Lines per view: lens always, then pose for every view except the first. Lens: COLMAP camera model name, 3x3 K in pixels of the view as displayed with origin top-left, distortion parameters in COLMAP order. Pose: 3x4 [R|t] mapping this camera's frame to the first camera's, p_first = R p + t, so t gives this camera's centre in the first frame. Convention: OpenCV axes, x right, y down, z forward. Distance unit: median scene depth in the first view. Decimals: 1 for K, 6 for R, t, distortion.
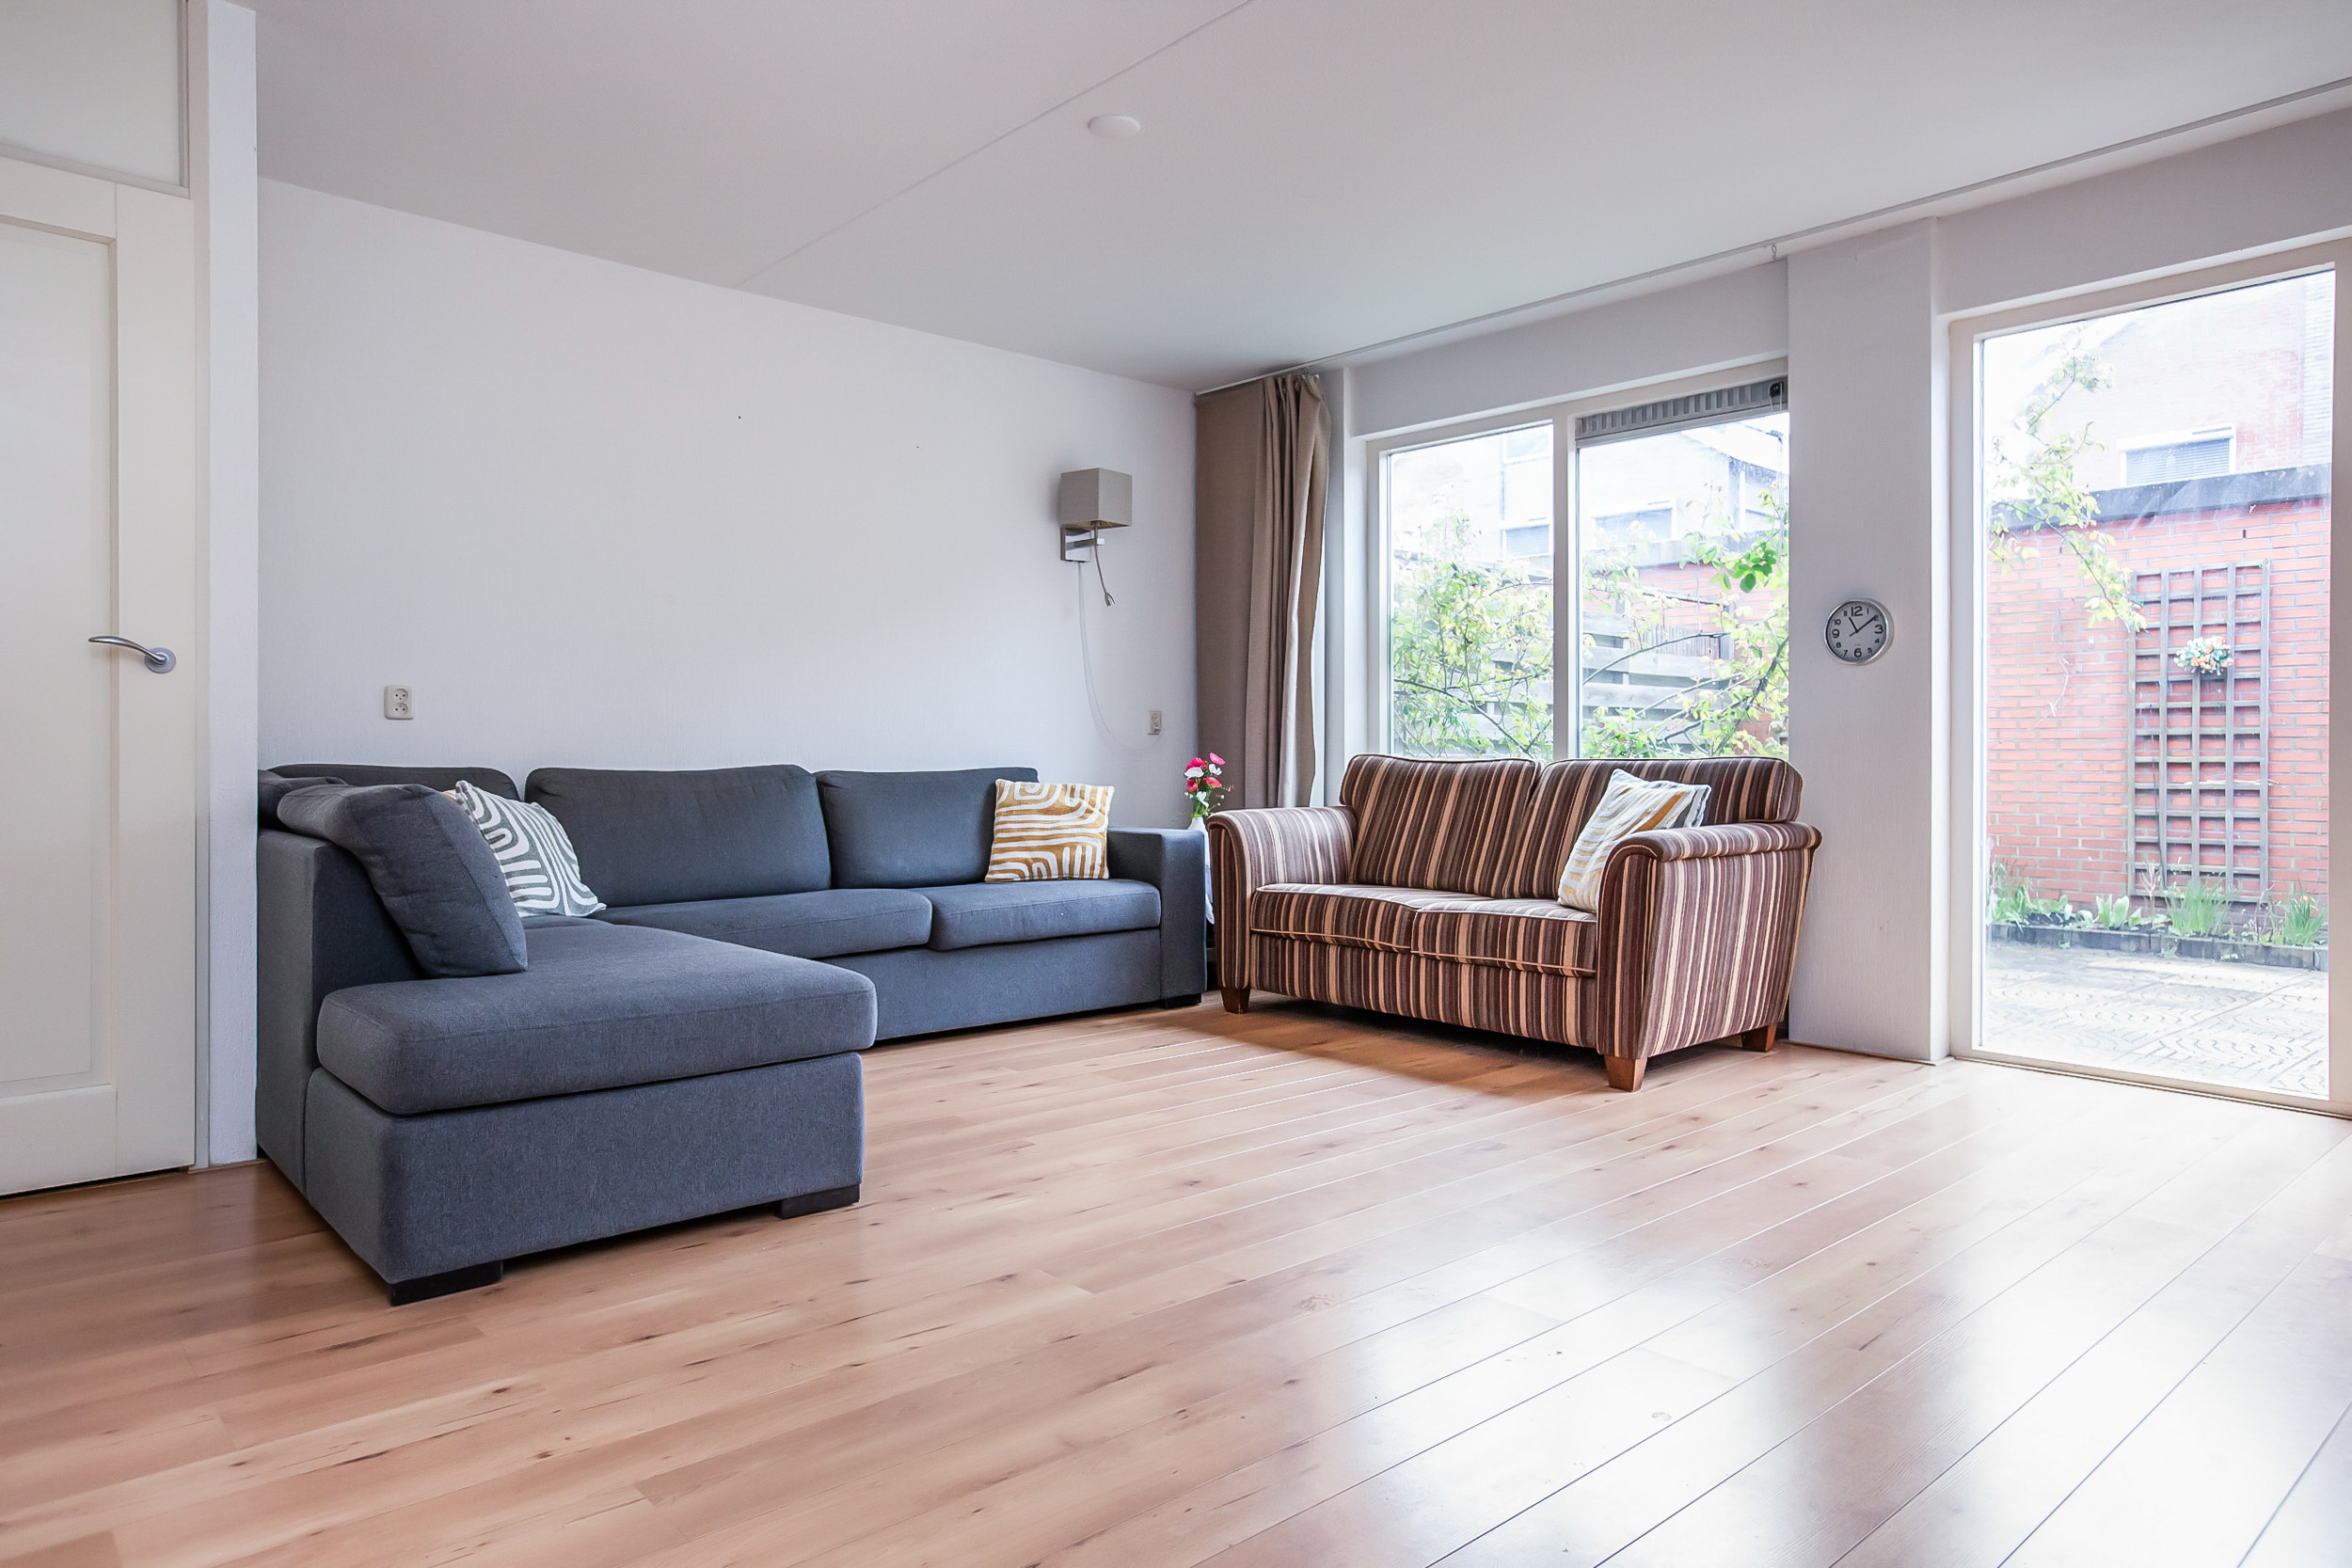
lens RADIAL K [[1450.1, 0, 1167.1], [0, 1450.1, 770.0], [0, 0, 1]] dist [-0.055932, 0.036166]
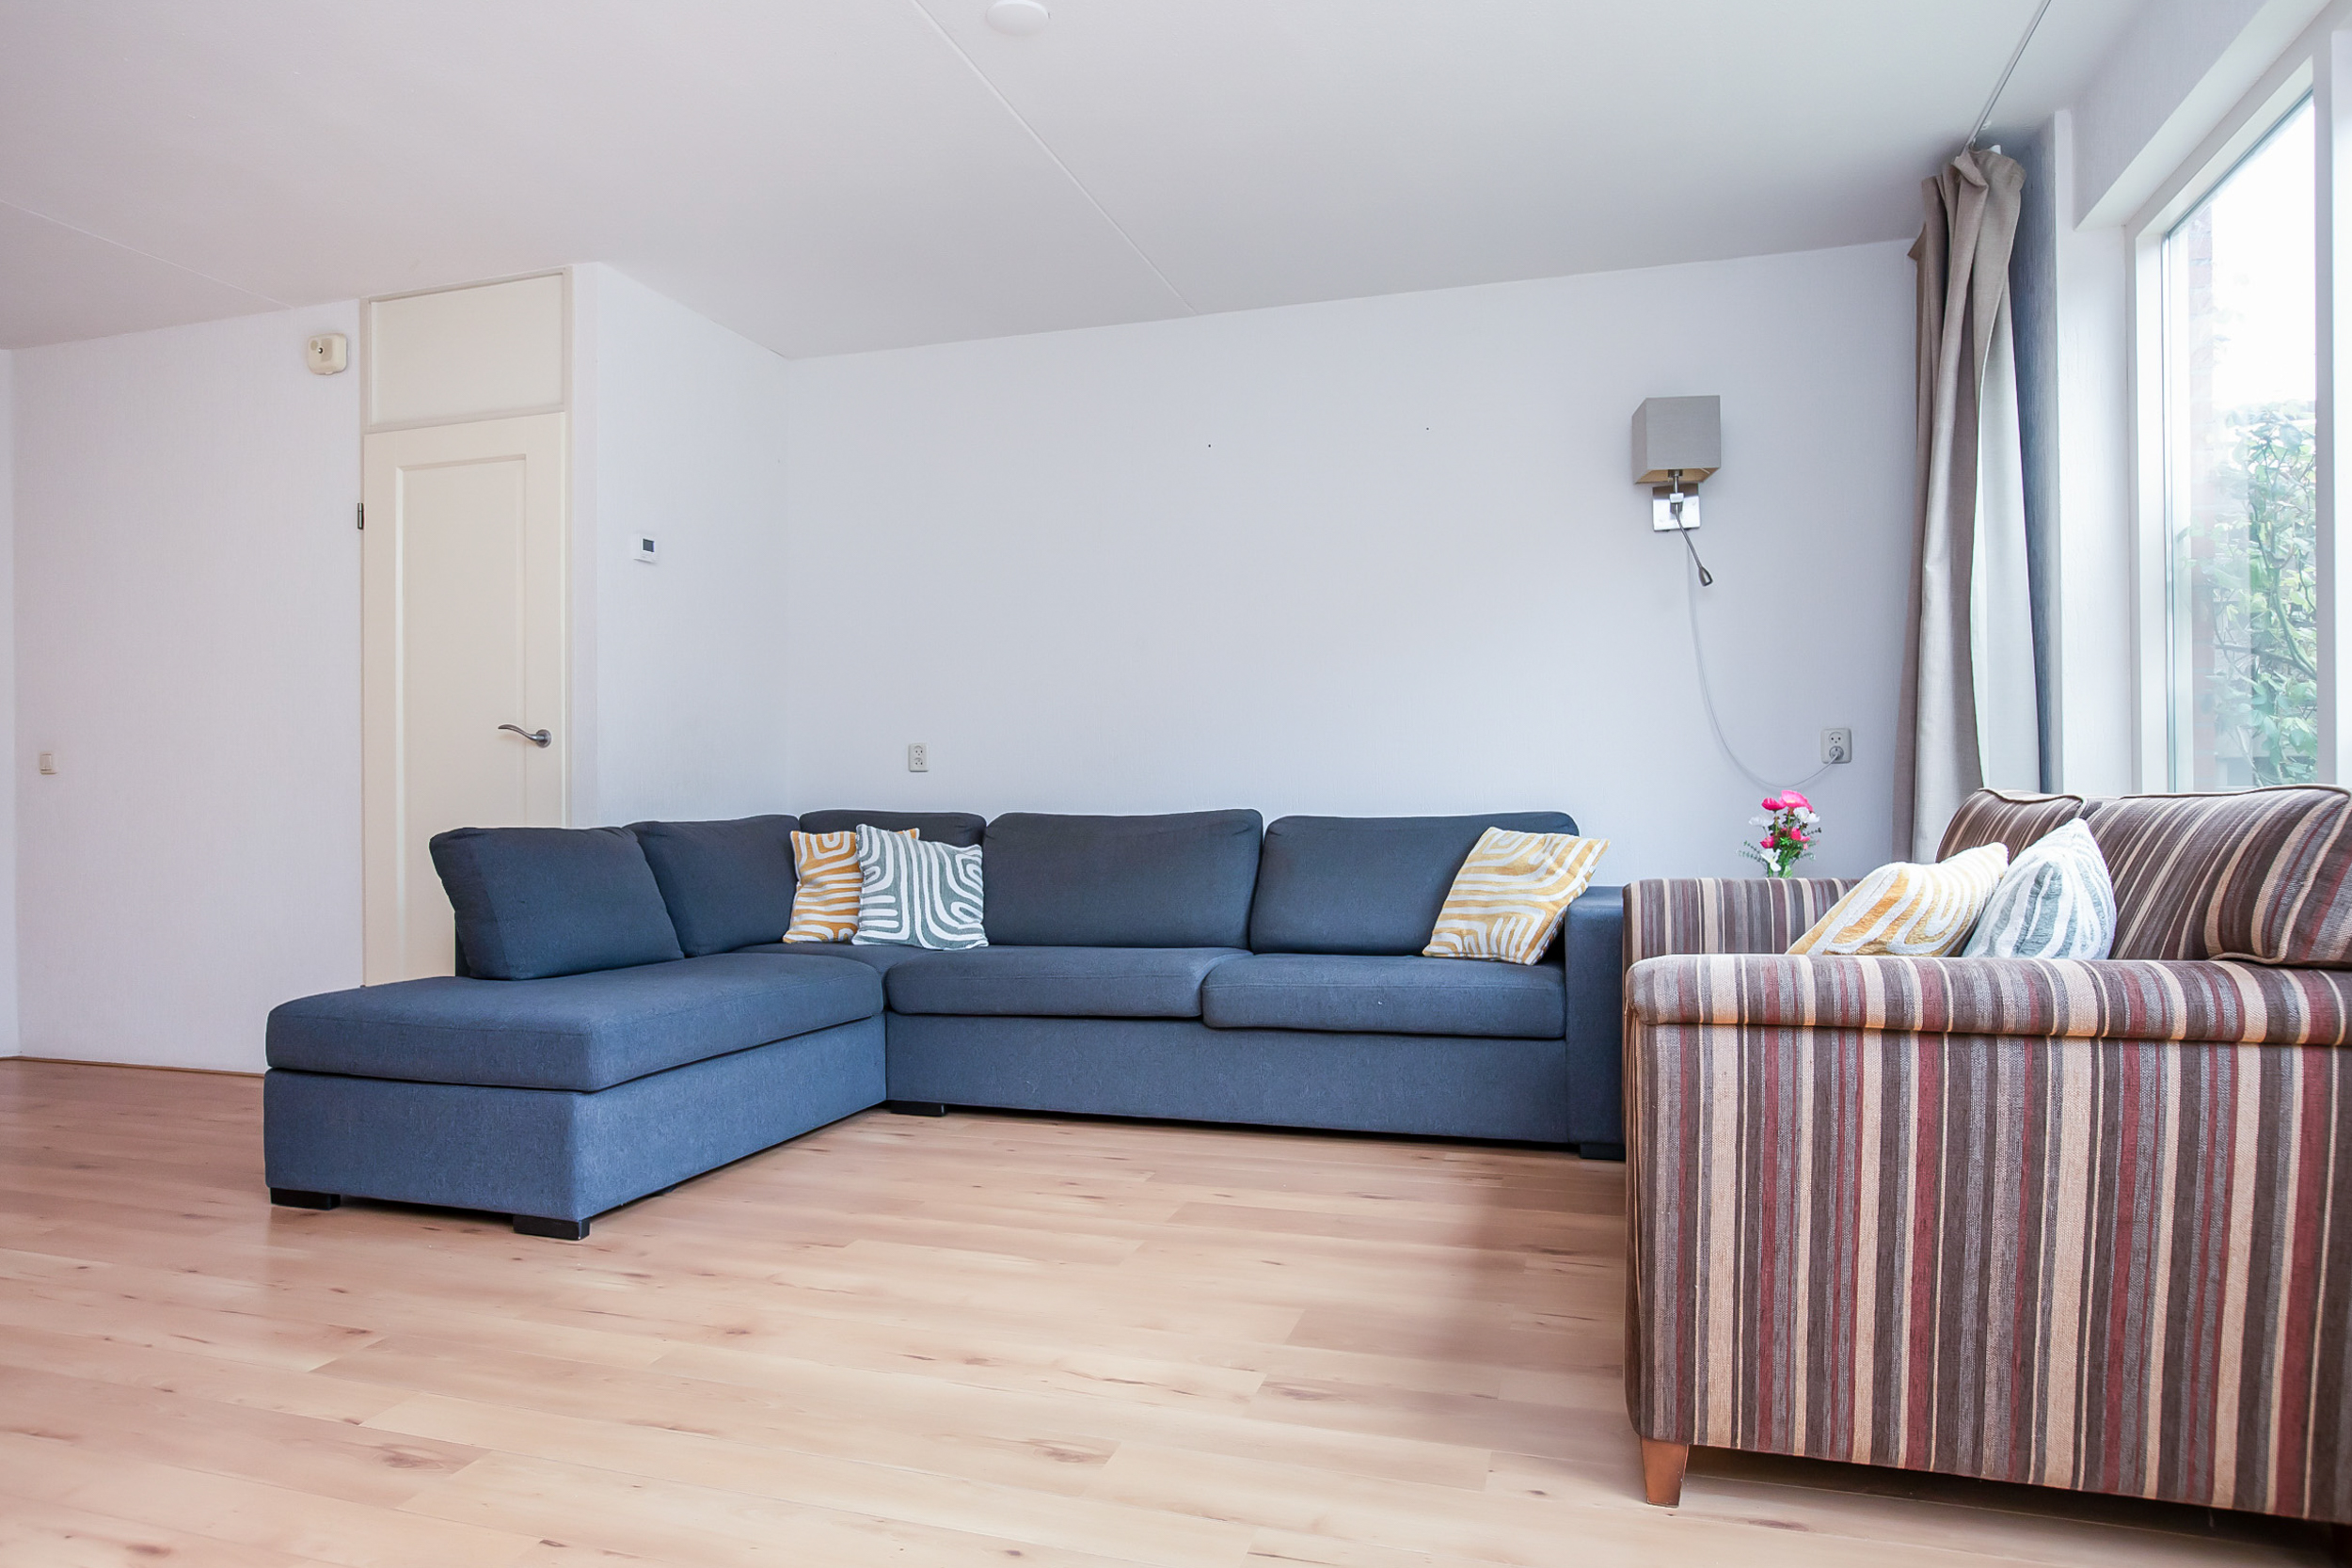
lens RADIAL K [[1425.2, 0, 1166.7], [0, 1425.2, 791.9], [0, 0, 1]] dist [-0.072193, 0.049391]
pose [[0.513733, -0.010868, -0.857882, 0.576837], [0.000001, 0.999920, -0.012667, -0.003852], [0.857950, 0.006507, 0.513691, 0.566909]]
